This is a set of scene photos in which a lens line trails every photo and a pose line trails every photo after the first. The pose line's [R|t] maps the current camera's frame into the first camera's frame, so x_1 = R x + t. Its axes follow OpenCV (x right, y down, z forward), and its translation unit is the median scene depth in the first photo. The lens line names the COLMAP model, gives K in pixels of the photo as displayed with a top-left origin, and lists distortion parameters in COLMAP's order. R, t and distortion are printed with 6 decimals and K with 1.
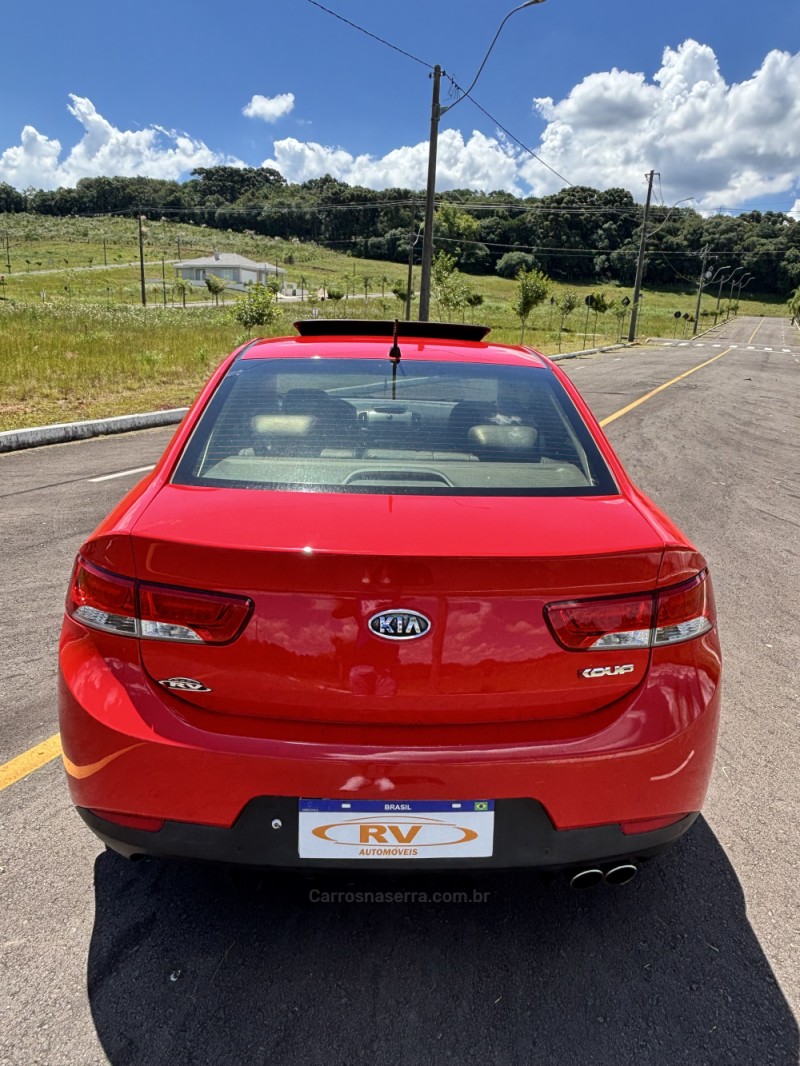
lens RADIAL K [[794.8, 0, 428.1], [0, 794.8, 569.3], [0, 0, 1]] dist [-0.040674, 0.008947]
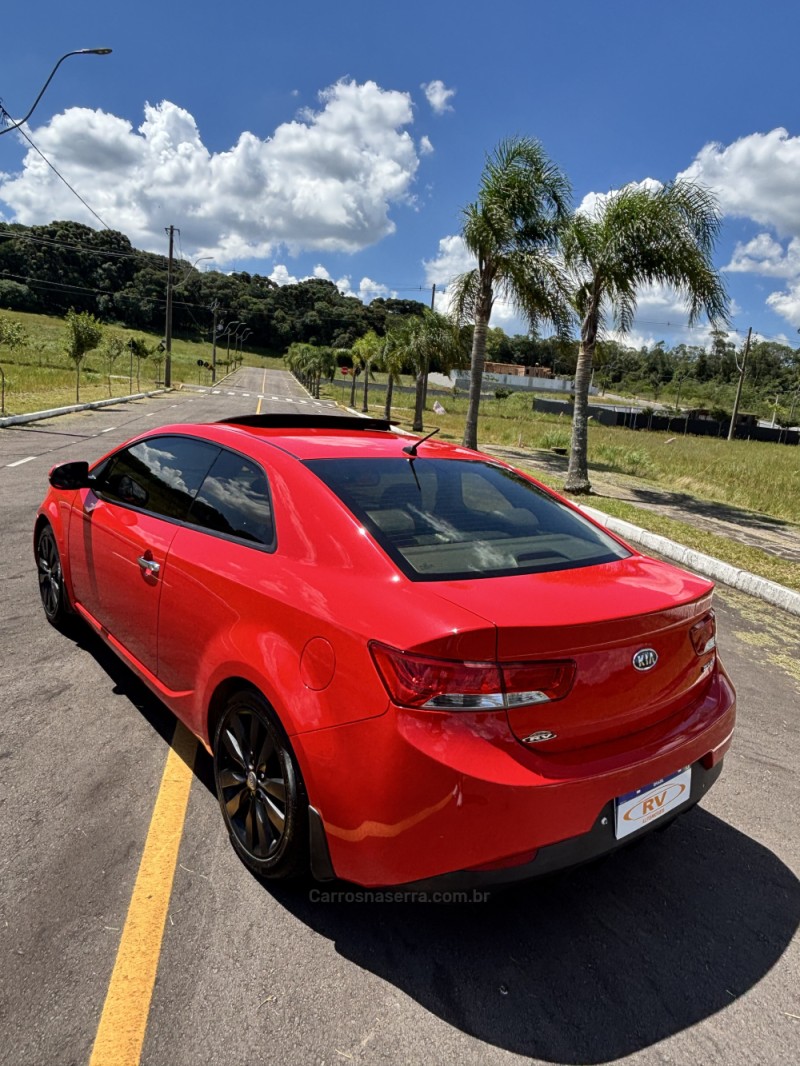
lens RADIAL K [[794.8, 0, 428.1], [0, 794.8, 569.3], [0, 0, 1]] dist [-0.040674, 0.008947]
pose [[0.749382, -0.095285, 0.655246, -0.159954], [0.118236, 0.992943, 0.009170, -0.019615], [-0.651495, 0.070602, 0.755360, 0.018070]]
